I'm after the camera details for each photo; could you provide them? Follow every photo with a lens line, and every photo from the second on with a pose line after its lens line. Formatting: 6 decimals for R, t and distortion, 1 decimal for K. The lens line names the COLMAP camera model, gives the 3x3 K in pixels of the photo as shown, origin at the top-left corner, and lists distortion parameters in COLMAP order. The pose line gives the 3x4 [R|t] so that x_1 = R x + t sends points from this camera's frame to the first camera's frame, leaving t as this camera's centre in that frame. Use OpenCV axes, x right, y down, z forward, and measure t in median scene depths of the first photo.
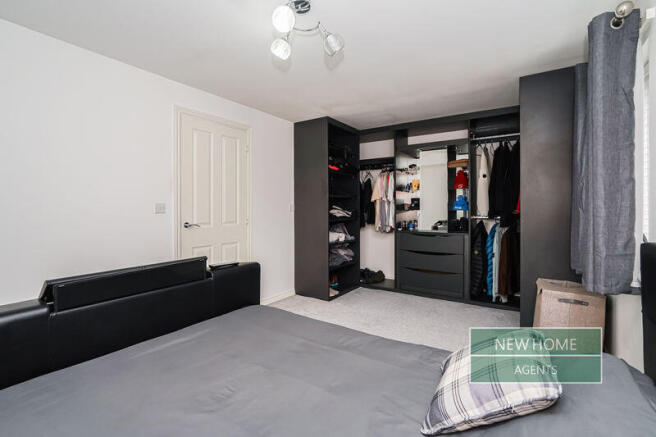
lens RADIAL K [[307.9, 0, 325.0], [0, 307.9, 212.9], [0, 0, 1]] dist [-0.002755, 0.002574]
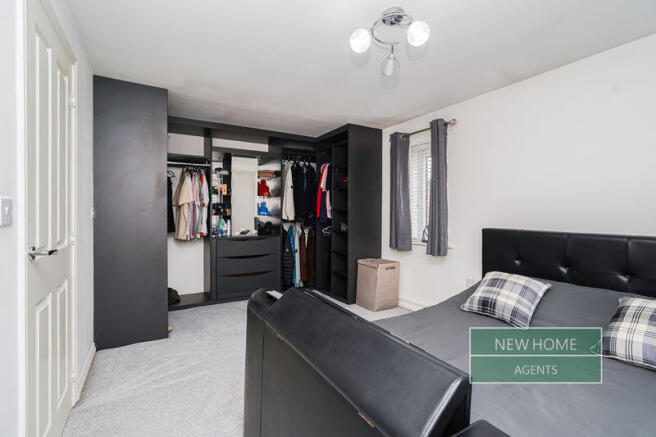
lens RADIAL K [[307.9, 0, 326.2], [0, 307.9, 216.7], [0, 0, 1]] dist [-0.002755, 0.002574]
pose [[0.425771, -0.007315, 0.904802, -0.475820], [0.011736, 0.999928, 0.002561, -0.003914], [-0.904755, 0.009528, 0.425826, 0.315572]]
